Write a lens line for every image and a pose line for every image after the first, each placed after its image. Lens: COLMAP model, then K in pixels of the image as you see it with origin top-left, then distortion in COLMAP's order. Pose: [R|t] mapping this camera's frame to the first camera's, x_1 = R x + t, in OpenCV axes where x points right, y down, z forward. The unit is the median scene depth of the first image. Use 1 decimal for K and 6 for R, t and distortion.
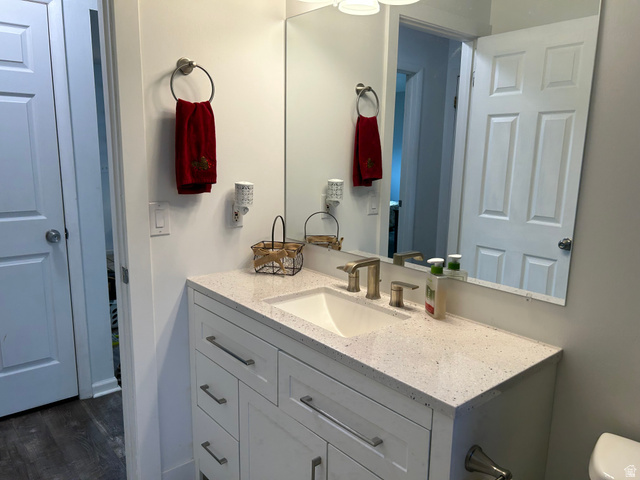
lens RADIAL K [[482.6, 0, 319.7], [0, 482.6, 241.6], [0, 0, 1]] dist [0.044871, -0.065096]
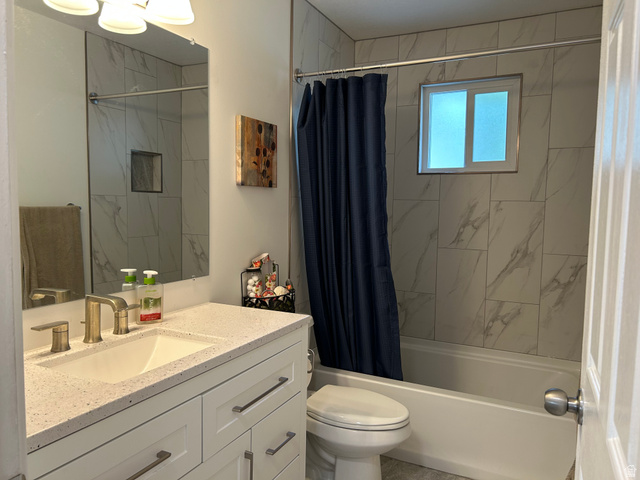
lens RADIAL K [[482.6, 0, 317.7], [0, 482.6, 240.6], [0, 0, 1]] dist [0.044871, -0.065096]
pose [[-0.403403, -0.090965, 0.910490, -0.932572], [0.143483, 0.976448, 0.161126, -0.159444], [-0.903703, 0.195639, -0.380850, 1.075397]]
